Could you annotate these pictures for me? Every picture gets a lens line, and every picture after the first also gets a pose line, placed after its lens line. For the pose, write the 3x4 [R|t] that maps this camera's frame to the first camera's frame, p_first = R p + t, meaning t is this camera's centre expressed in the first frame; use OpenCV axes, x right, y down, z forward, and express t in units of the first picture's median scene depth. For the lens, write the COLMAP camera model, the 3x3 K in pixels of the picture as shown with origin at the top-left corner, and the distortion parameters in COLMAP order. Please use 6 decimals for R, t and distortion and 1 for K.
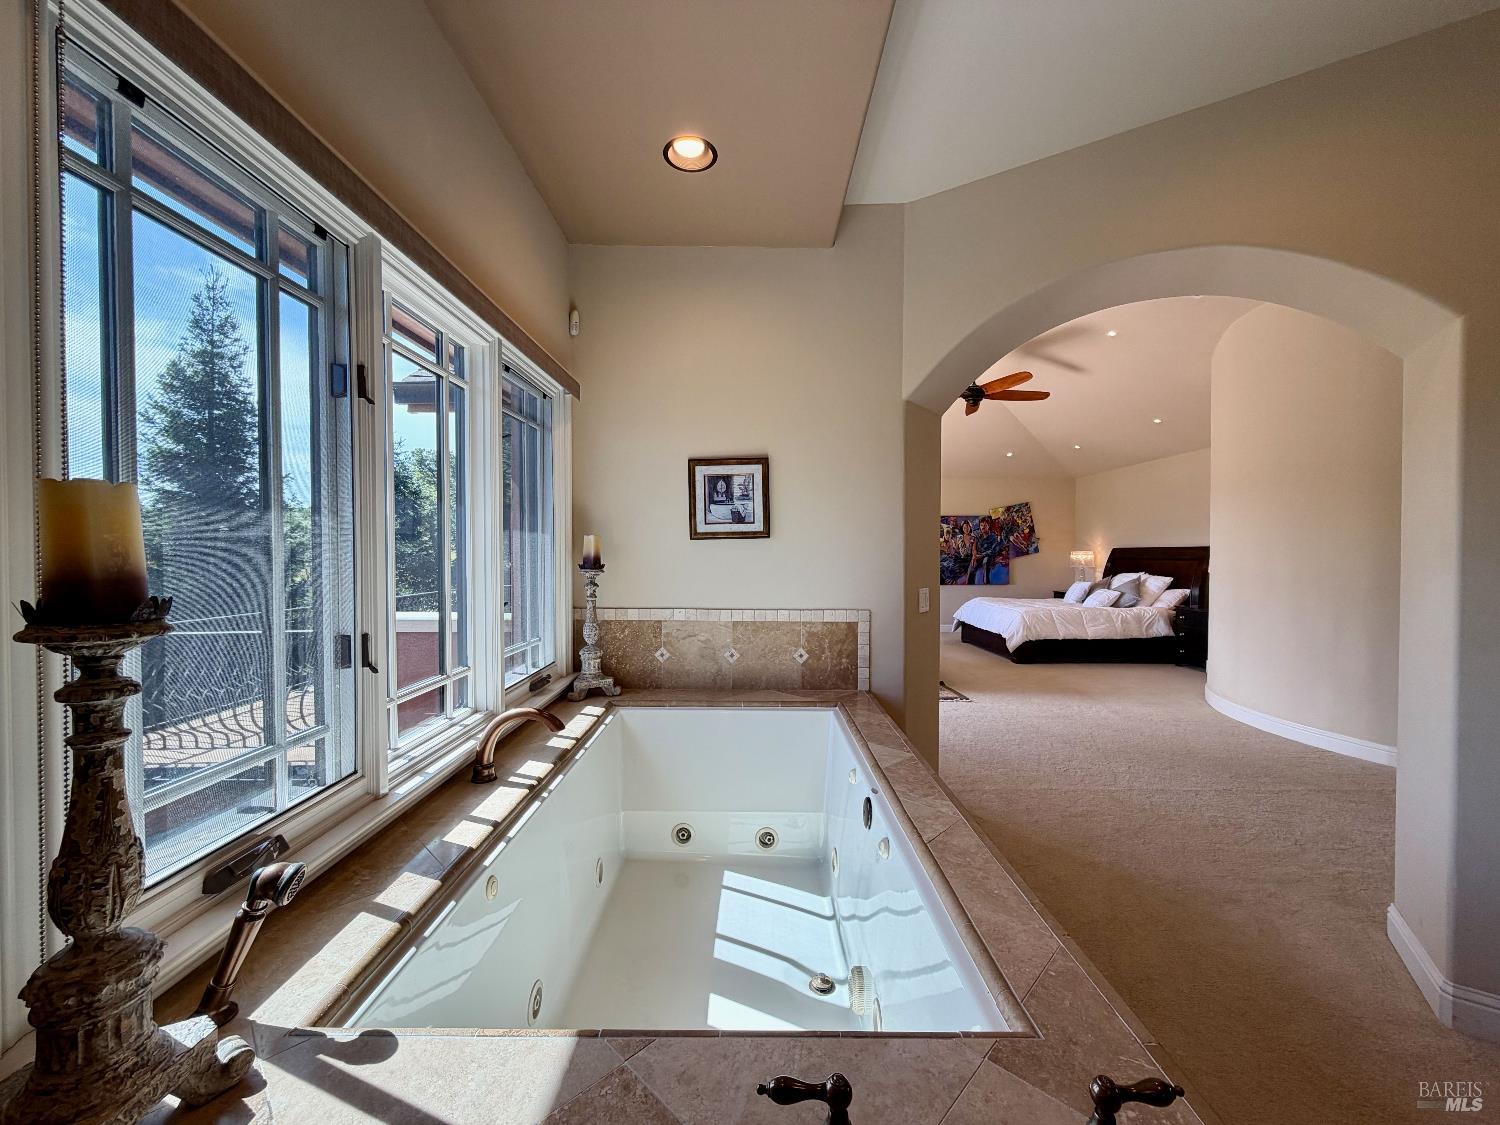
lens RADIAL K [[596.5, 0, 742.1], [0, 596.5, 561.2], [0, 0, 1]] dist [0.000340, 0.000945]
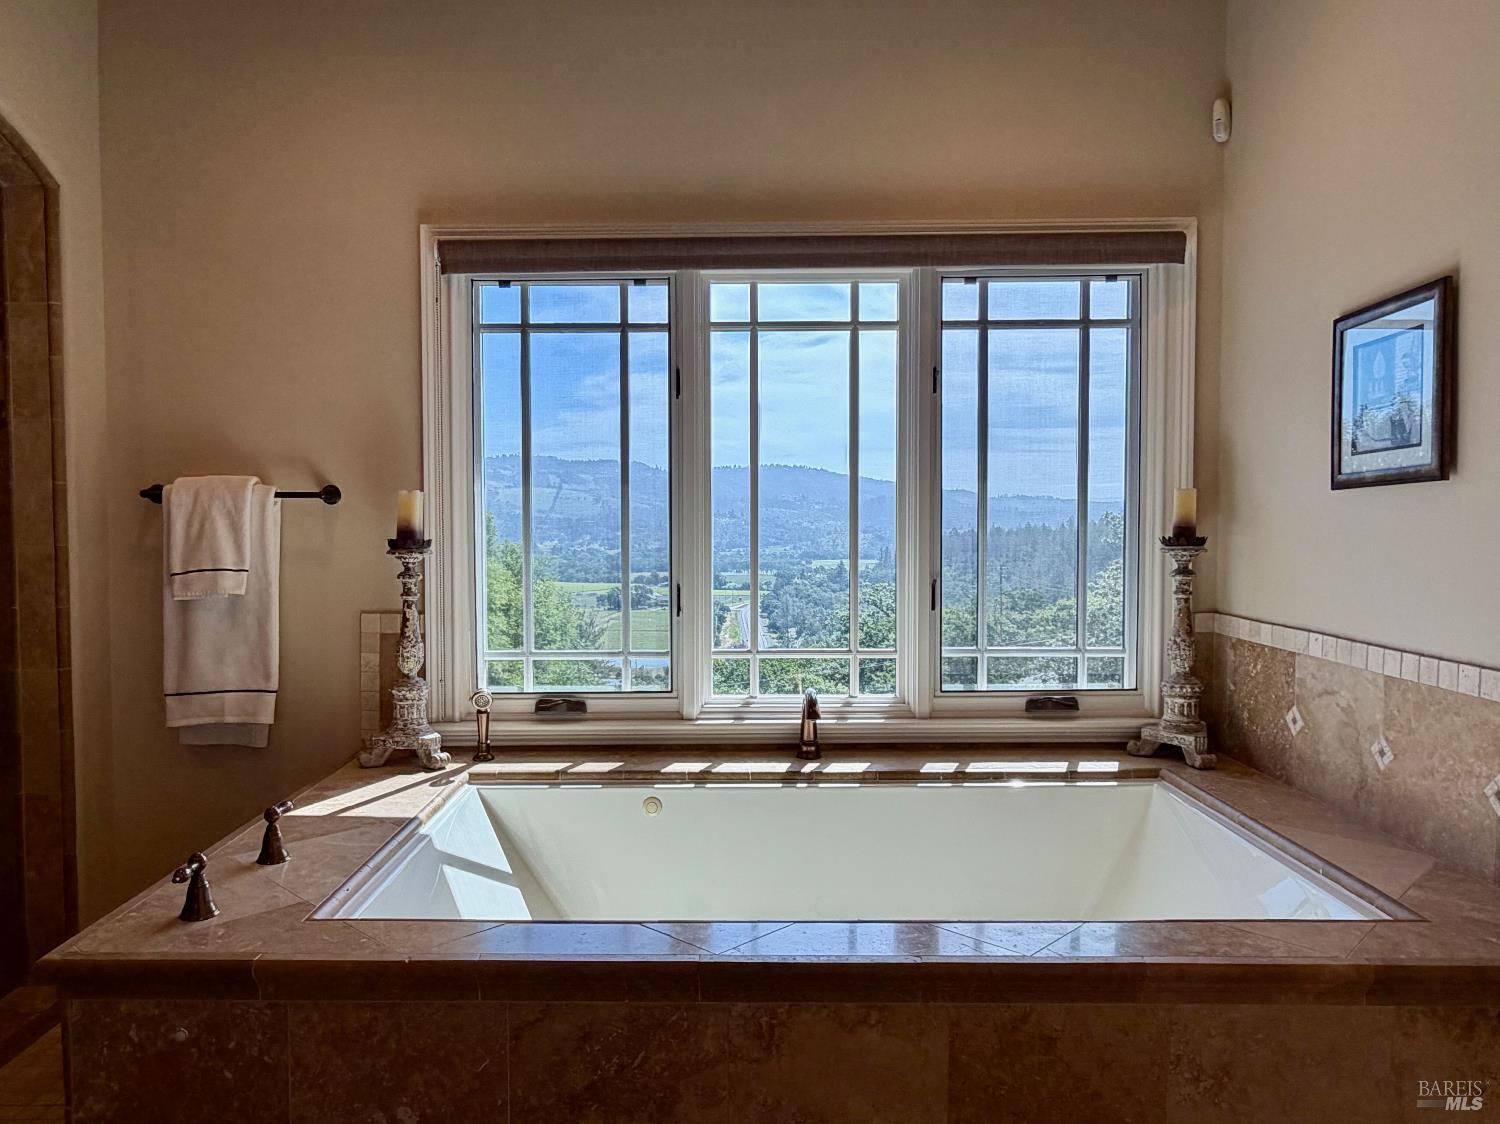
lens RADIAL K [[1051.6, 0, 737.9], [0, 1051.6, 554.7], [0, 0, 1]] dist [0.001179, -0.000710]
pose [[0.022982, 0.037302, -0.999040, 0.739586], [-0.012767, 0.999233, 0.037016, -0.009773], [0.999654, 0.011904, 0.023441, 0.509252]]
